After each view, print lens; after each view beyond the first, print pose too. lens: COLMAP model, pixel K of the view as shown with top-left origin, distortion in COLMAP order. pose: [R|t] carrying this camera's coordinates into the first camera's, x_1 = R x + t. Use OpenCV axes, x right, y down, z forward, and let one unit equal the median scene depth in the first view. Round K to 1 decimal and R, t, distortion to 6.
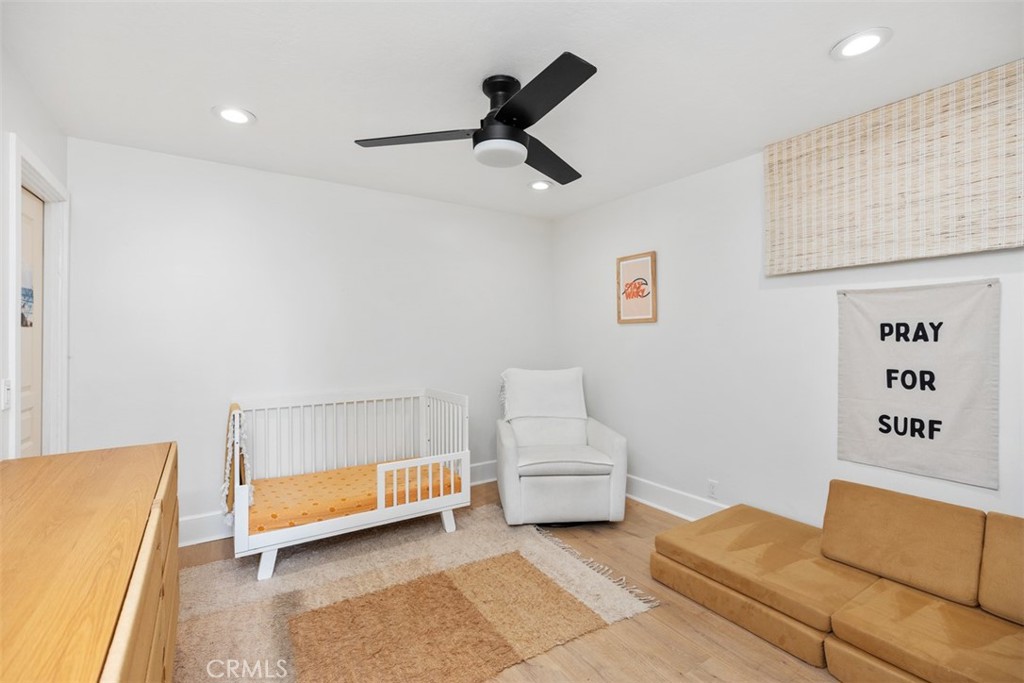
lens RADIAL K [[463.6, 0, 504.1], [0, 463.6, 339.6], [0, 0, 1]] dist [0.001574, 0.001481]
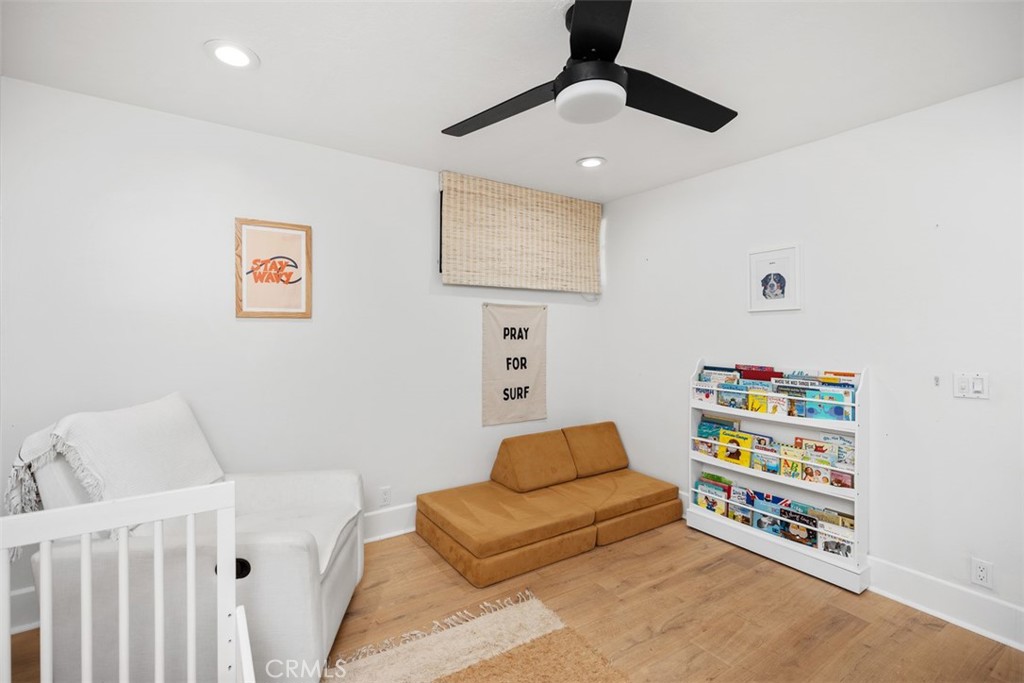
lens RADIAL K [[463.6, 0, 512.0], [0, 463.6, 334.3], [0, 0, 1]] dist [0.001574, 0.001481]
pose [[-0.026715, -0.001720, 0.999642, -0.631375], [0.004248, 0.999989, 0.001834, -0.014607], [-0.999634, 0.004295, -0.026708, 0.939877]]
